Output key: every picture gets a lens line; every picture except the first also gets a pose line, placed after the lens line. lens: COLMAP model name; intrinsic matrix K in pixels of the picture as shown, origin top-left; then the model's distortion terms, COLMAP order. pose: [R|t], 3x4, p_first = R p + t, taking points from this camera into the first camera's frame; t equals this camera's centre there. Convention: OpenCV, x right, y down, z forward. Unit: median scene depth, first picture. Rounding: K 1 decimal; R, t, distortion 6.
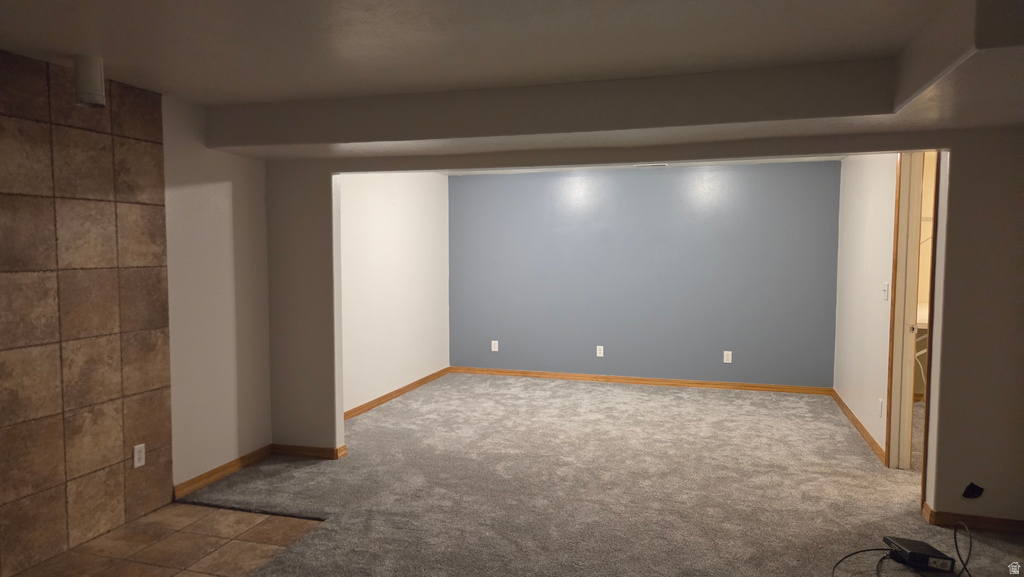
lens RADIAL K [[677.9, 0, 513.0], [0, 677.9, 292.4], [0, 0, 1]] dist [0.002950, -0.006638]
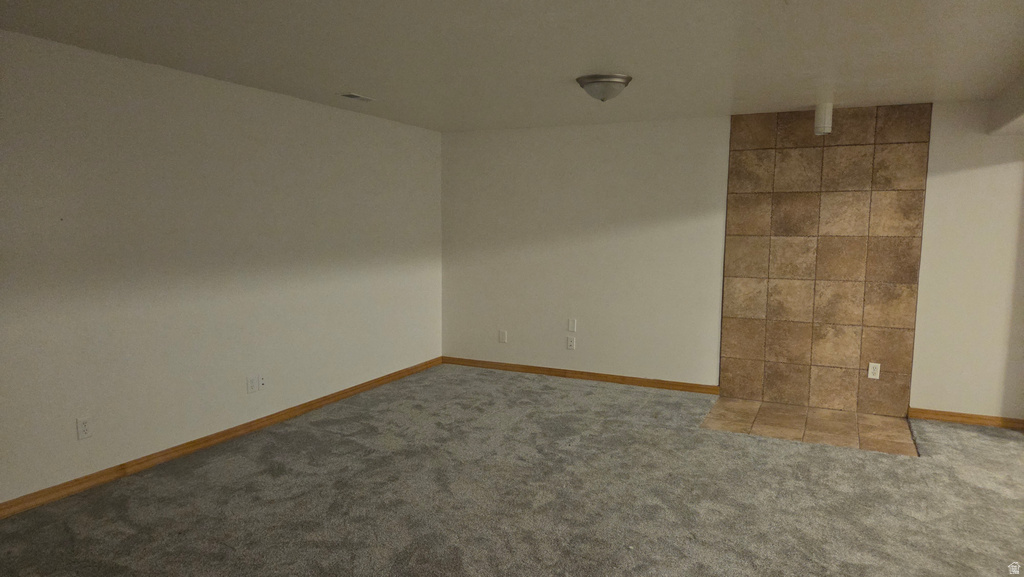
lens RADIAL K [[677.9, 0, 512.2], [0, 677.9, 289.1], [0, 0, 1]] dist [0.002950, -0.006638]
pose [[-0.154499, 0.095831, -0.983334, 0.995768], [-0.067048, 0.991973, 0.107208, -0.030056], [0.985715, 0.082494, -0.146834, 0.483493]]
